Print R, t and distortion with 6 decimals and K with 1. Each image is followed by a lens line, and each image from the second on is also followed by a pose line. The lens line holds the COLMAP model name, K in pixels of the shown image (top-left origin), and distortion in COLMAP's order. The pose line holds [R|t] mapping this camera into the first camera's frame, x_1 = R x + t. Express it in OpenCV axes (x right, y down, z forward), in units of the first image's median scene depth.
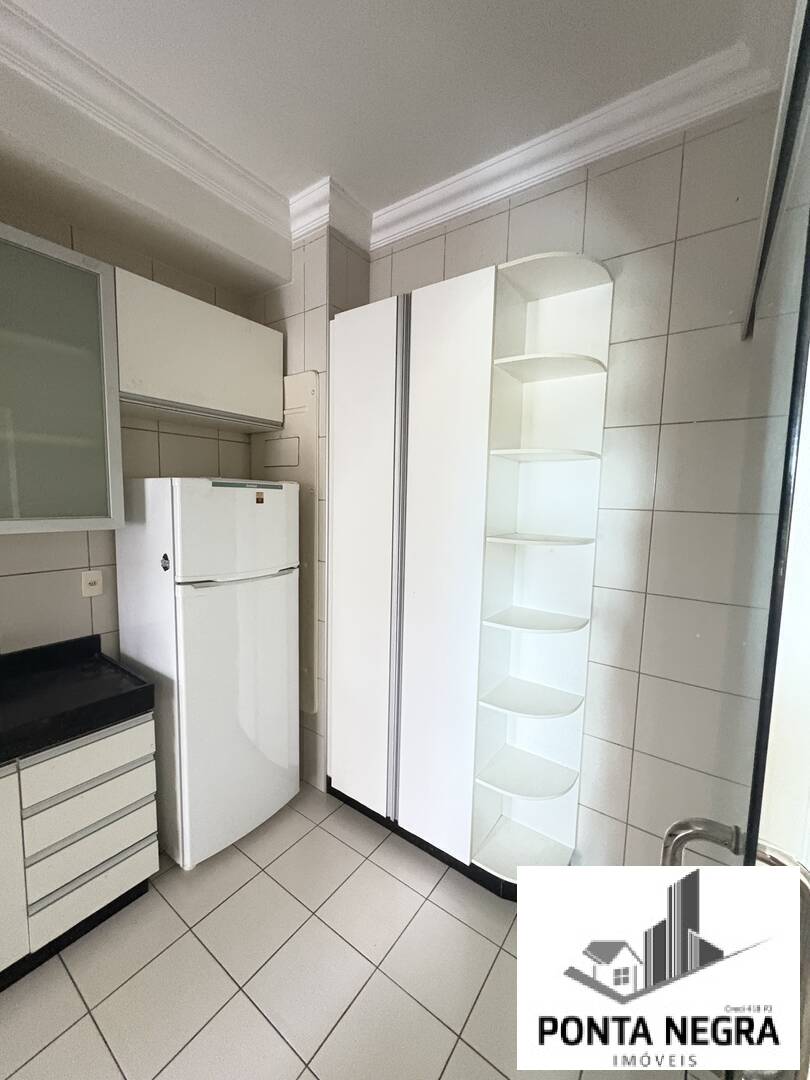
lens RADIAL K [[430.3, 0, 404.4], [0, 430.3, 539.7], [0, 0, 1]] dist [0.001149, -0.000076]
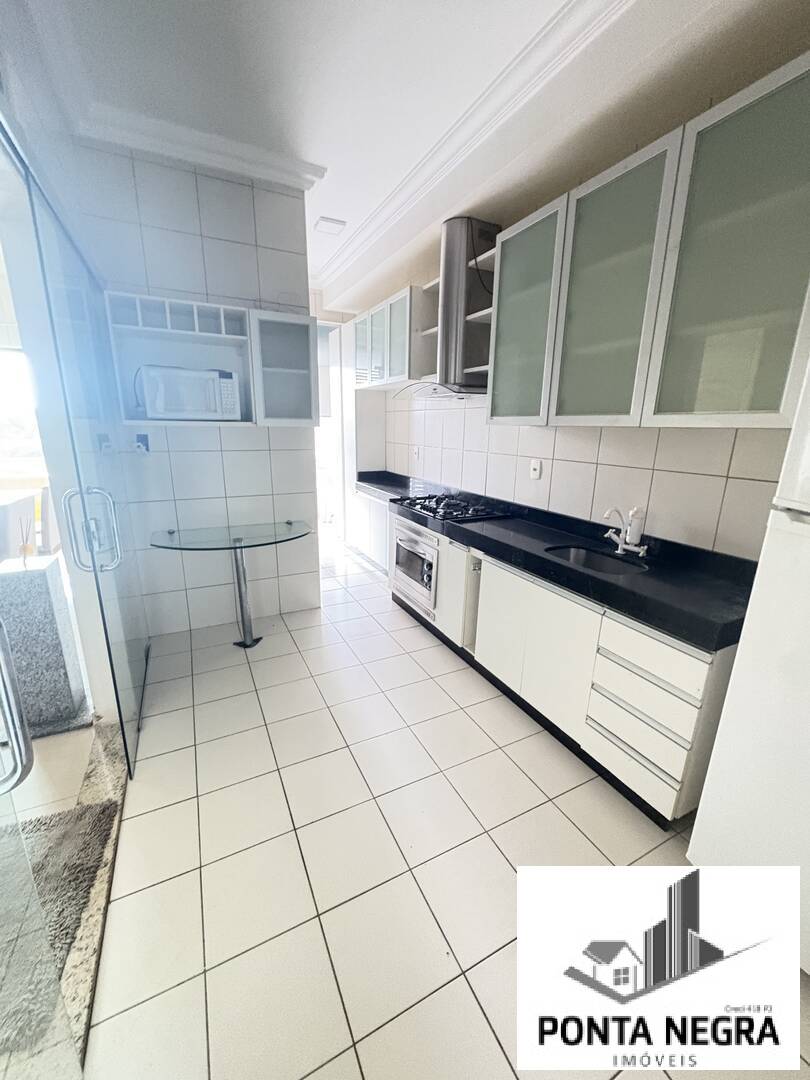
lens RADIAL K [[430.3, 0, 406.7], [0, 430.3, 539.1], [0, 0, 1]] dist [0.001149, -0.000076]
pose [[-0.456461, 0.198126, -0.867404, 0.309163], [-0.117746, 0.952867, 0.279609, 0.025857], [0.881918, 0.229764, -0.411618, 0.692015]]
